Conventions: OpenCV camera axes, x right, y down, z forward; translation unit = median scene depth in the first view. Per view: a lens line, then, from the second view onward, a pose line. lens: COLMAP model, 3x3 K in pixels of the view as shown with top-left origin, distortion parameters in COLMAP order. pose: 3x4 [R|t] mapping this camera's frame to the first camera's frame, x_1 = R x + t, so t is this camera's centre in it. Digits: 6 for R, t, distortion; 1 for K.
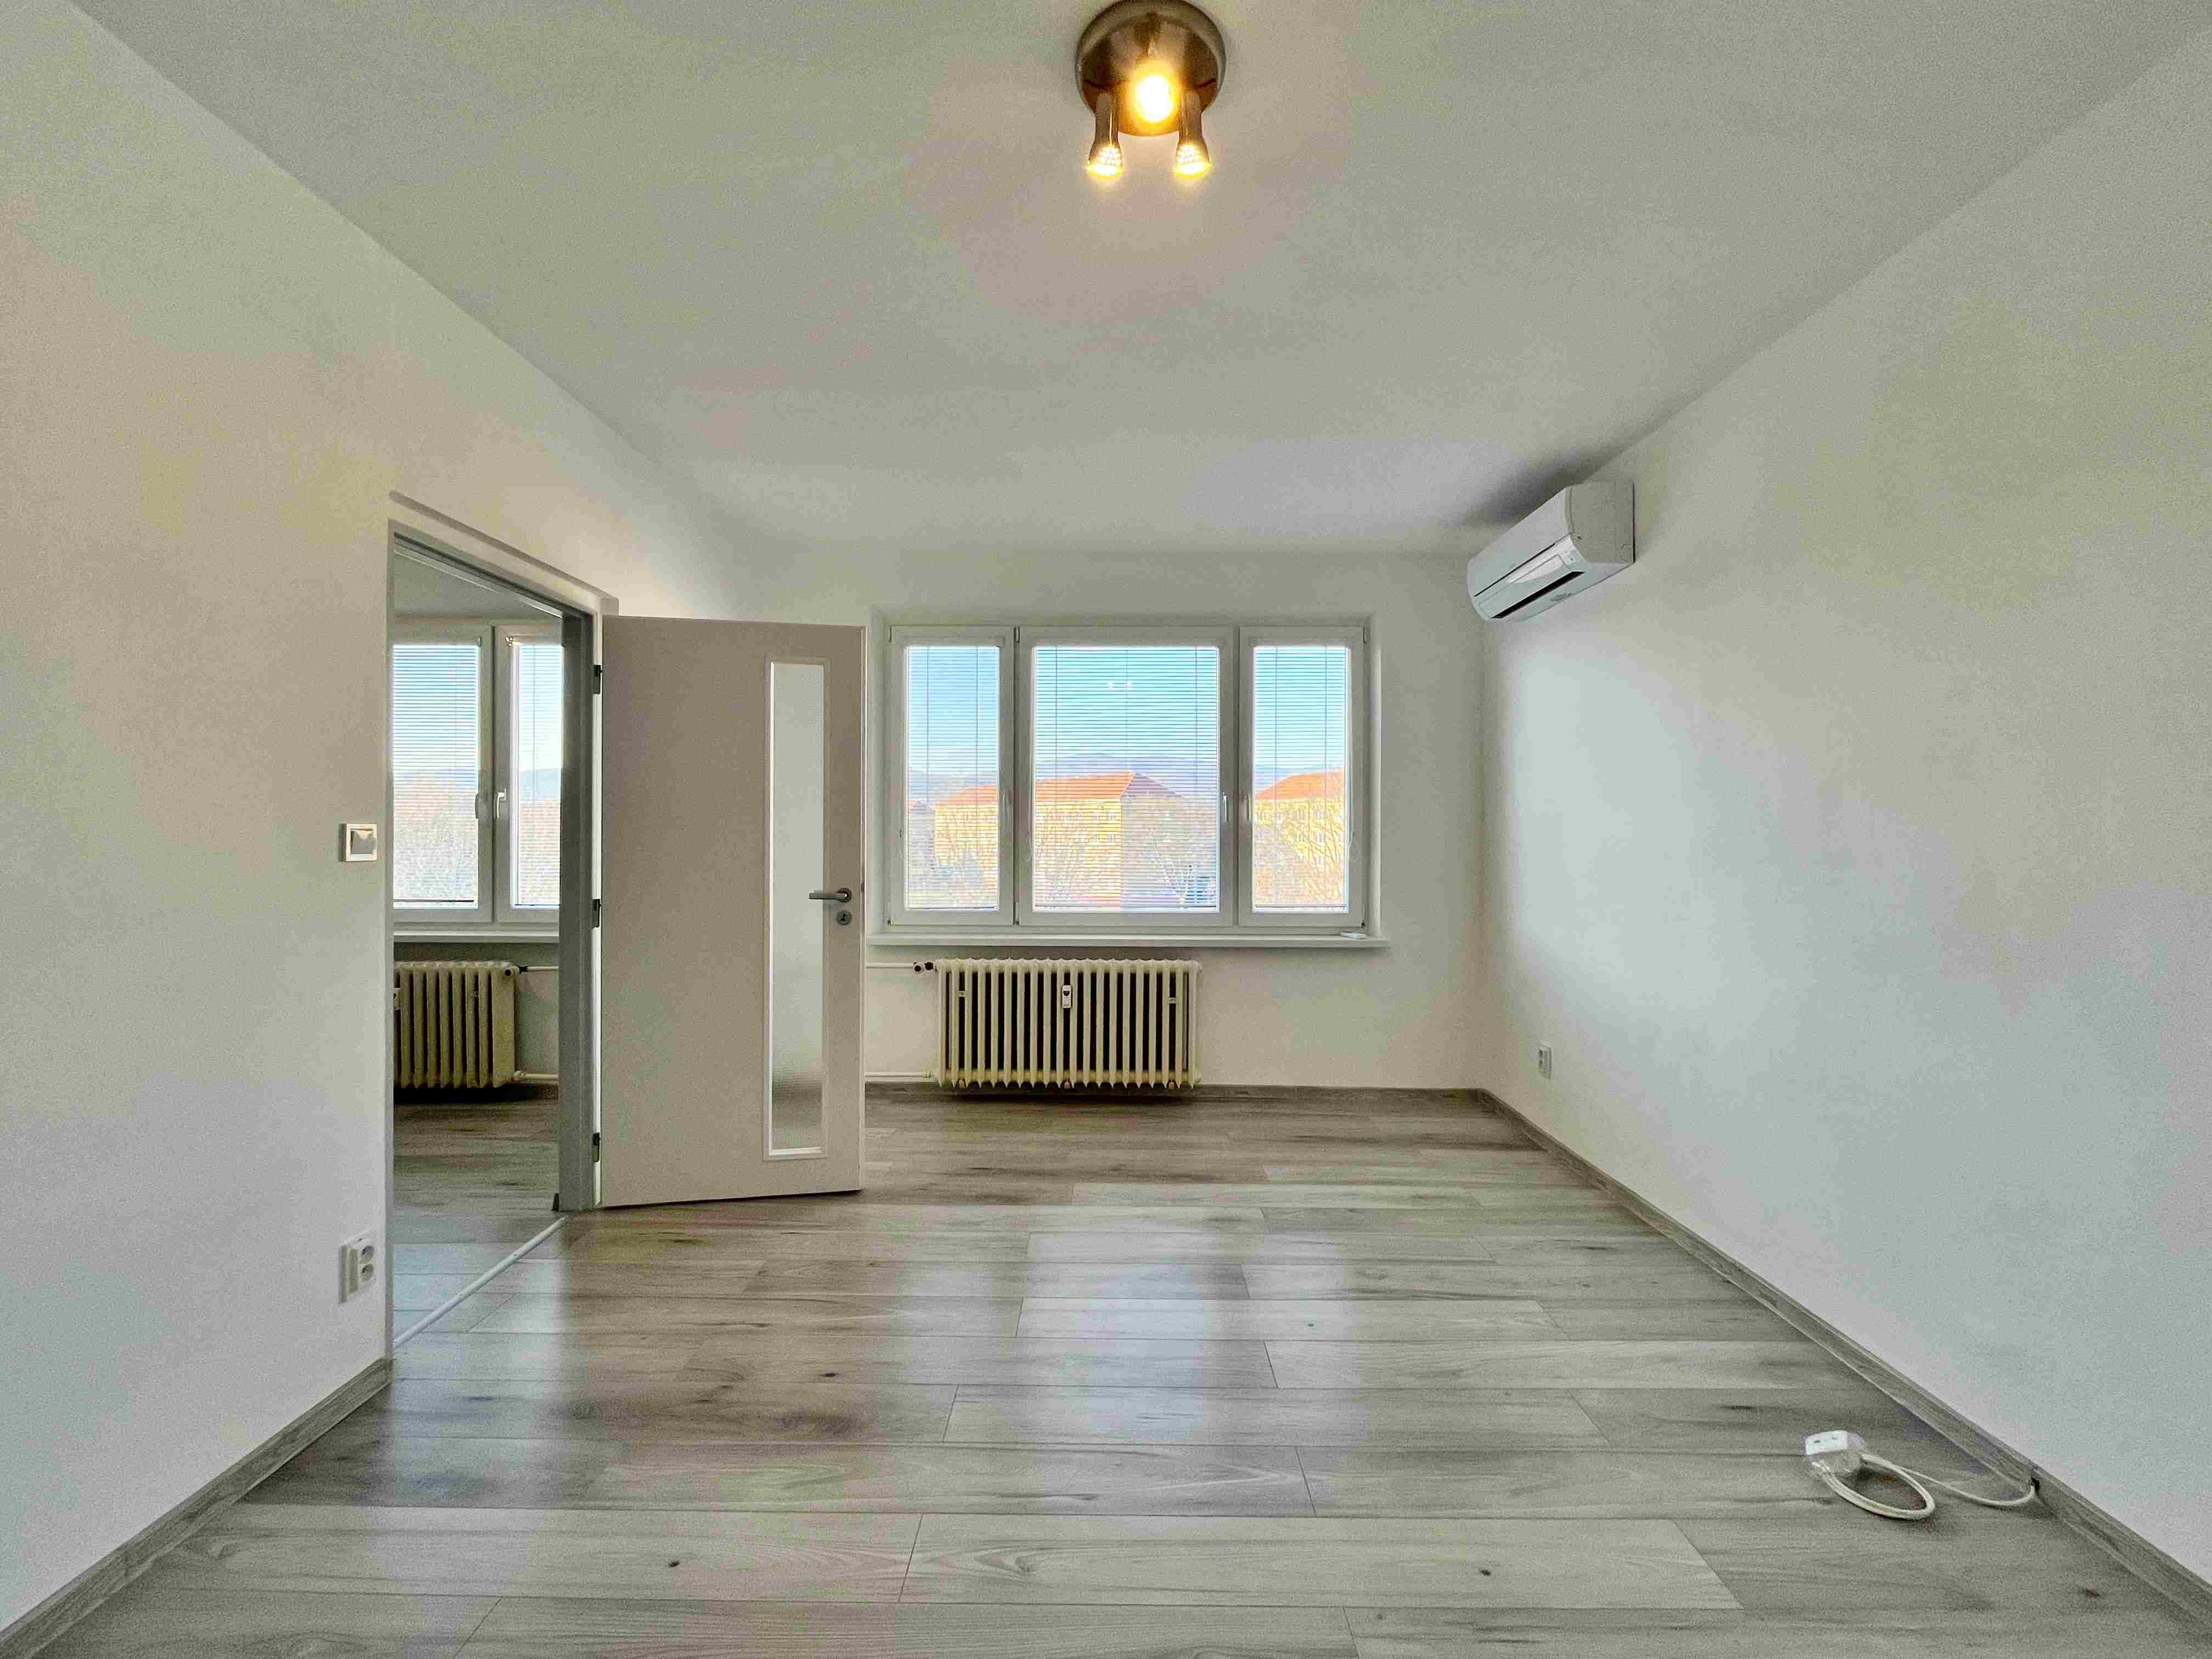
lens RADIAL K [[889.6, 0, 1111.0], [0, 889.6, 828.1], [0, 0, 1]] dist [-0.004080, -0.000146]
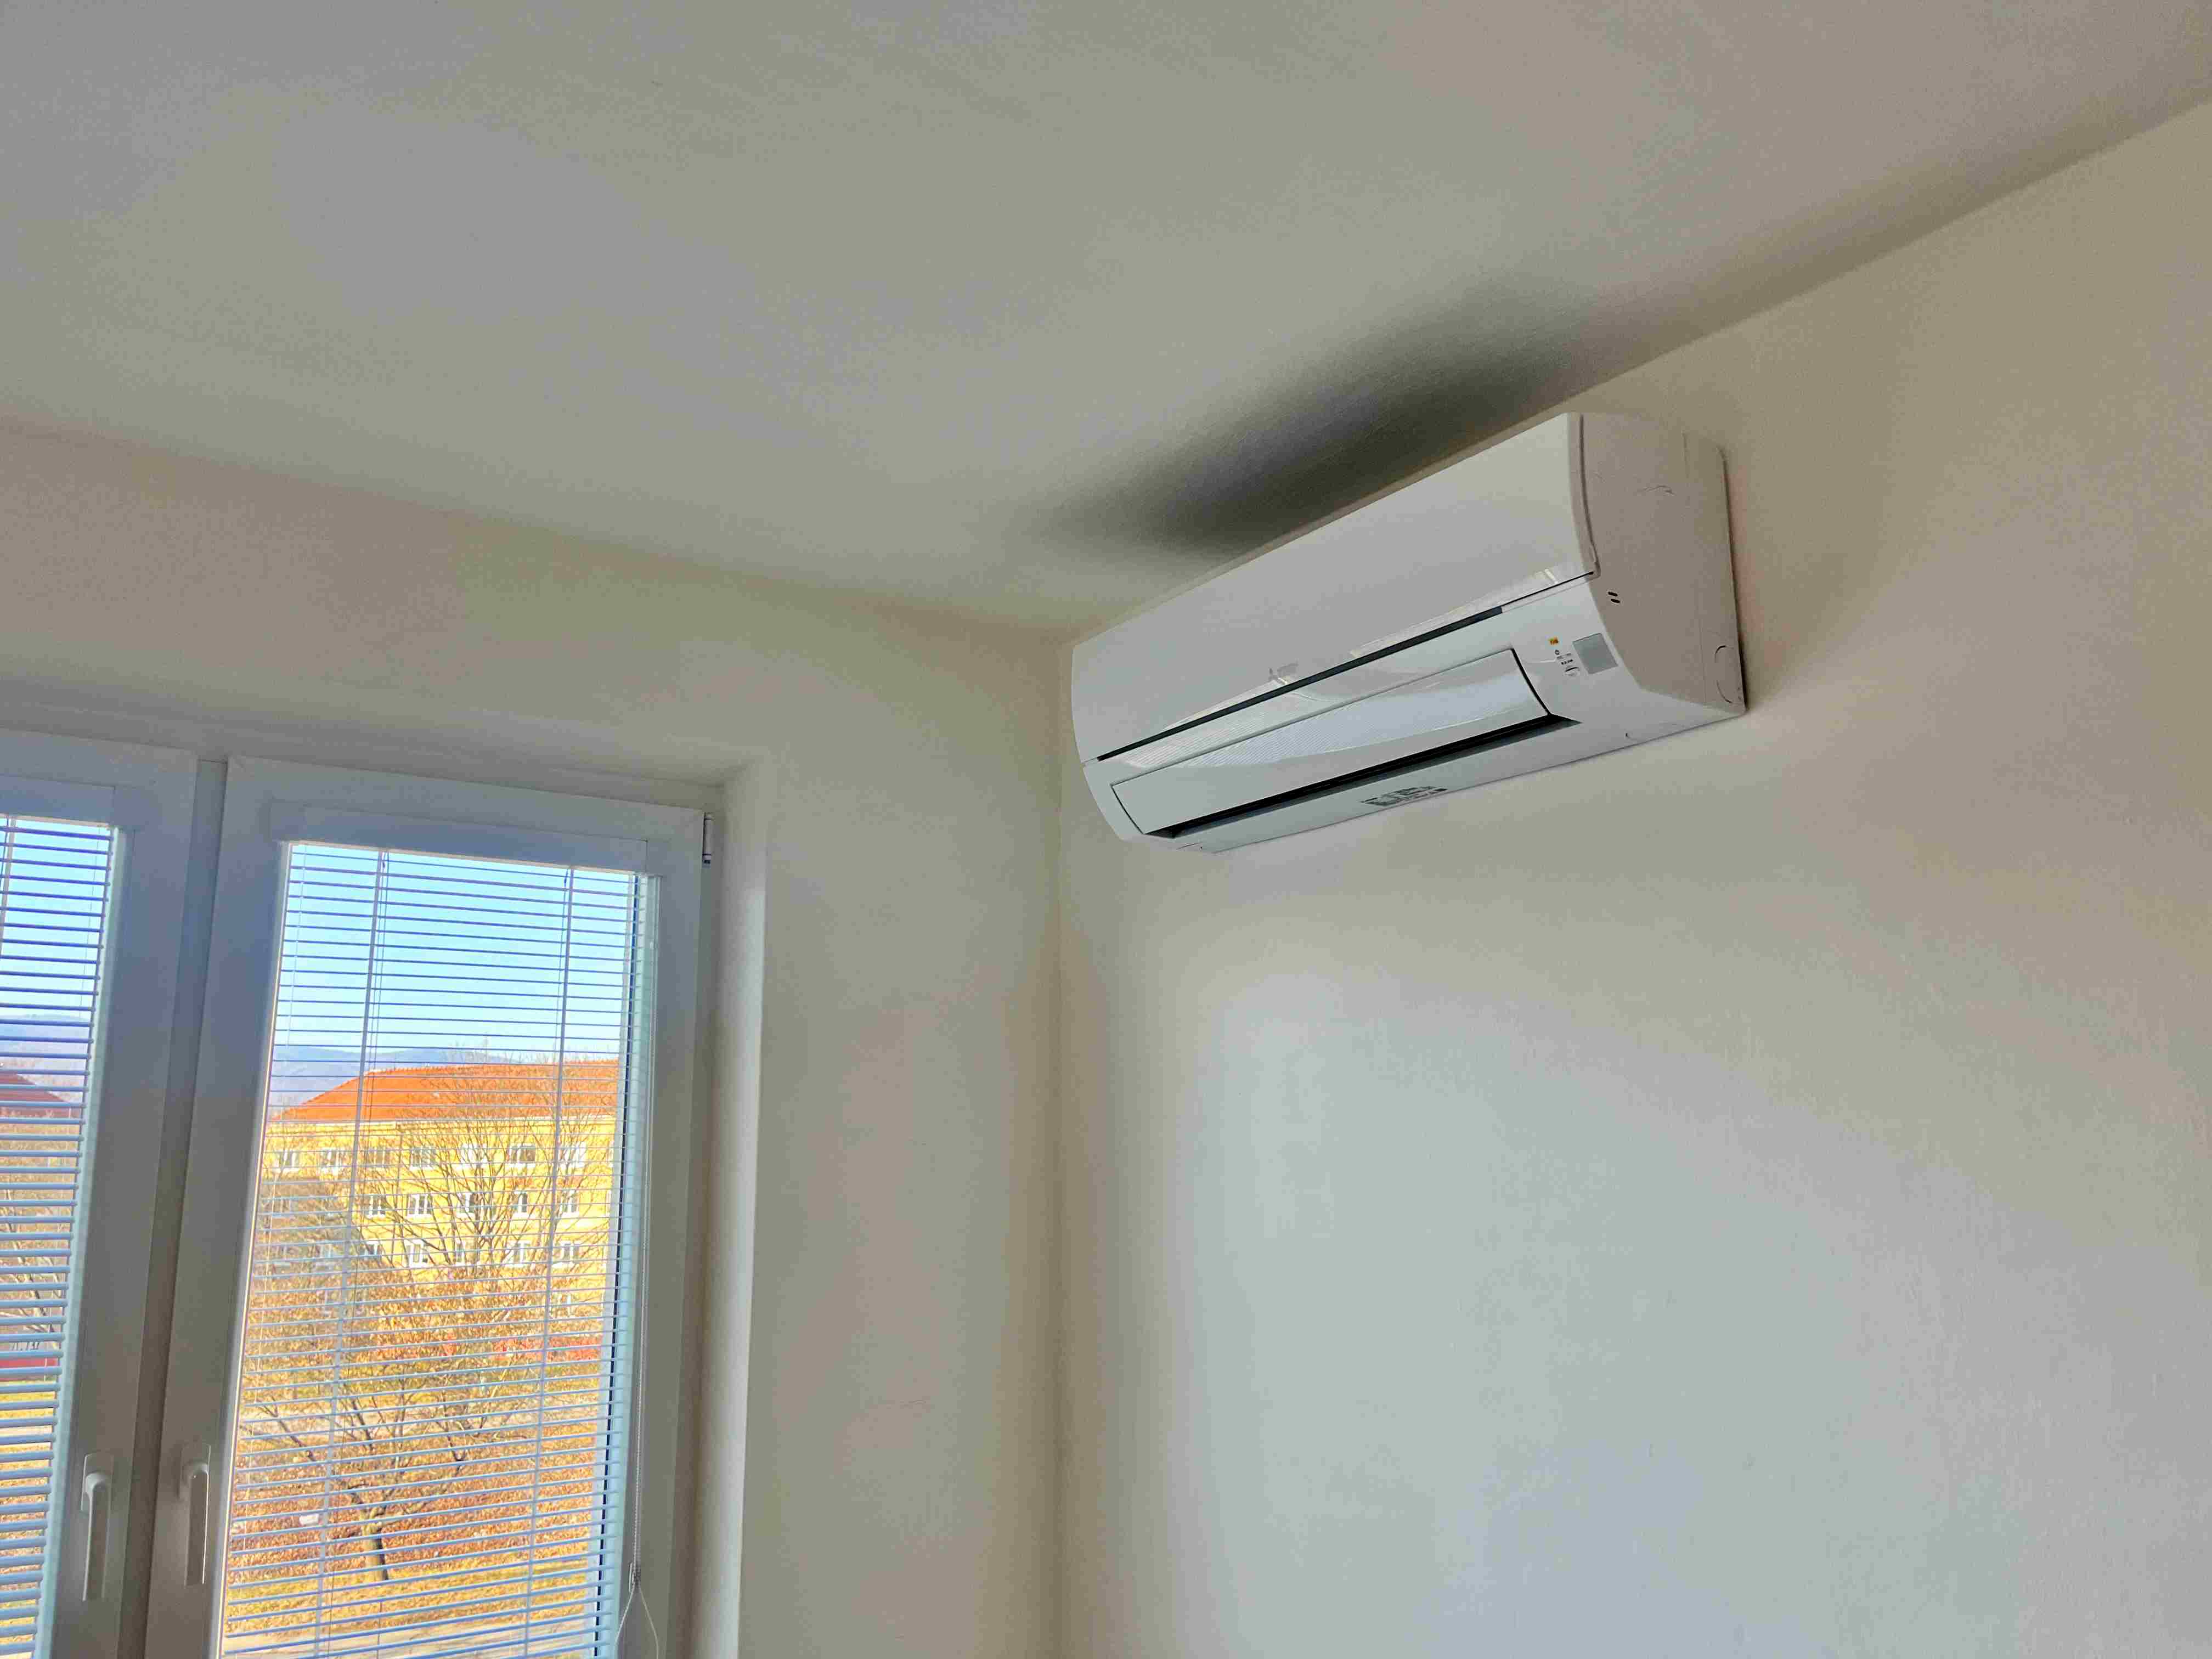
lens RADIAL K [[1684.9, 0, 1115.8], [0, 1684.9, 821.6], [0, 0, 1]] dist [0.062388, -0.079809]
pose [[0.819659, 0.105477, 0.563057, 0.088354], [0.015369, 0.978500, -0.205674, -0.117806], [-0.572645, 0.177236, 0.800415, 0.523195]]
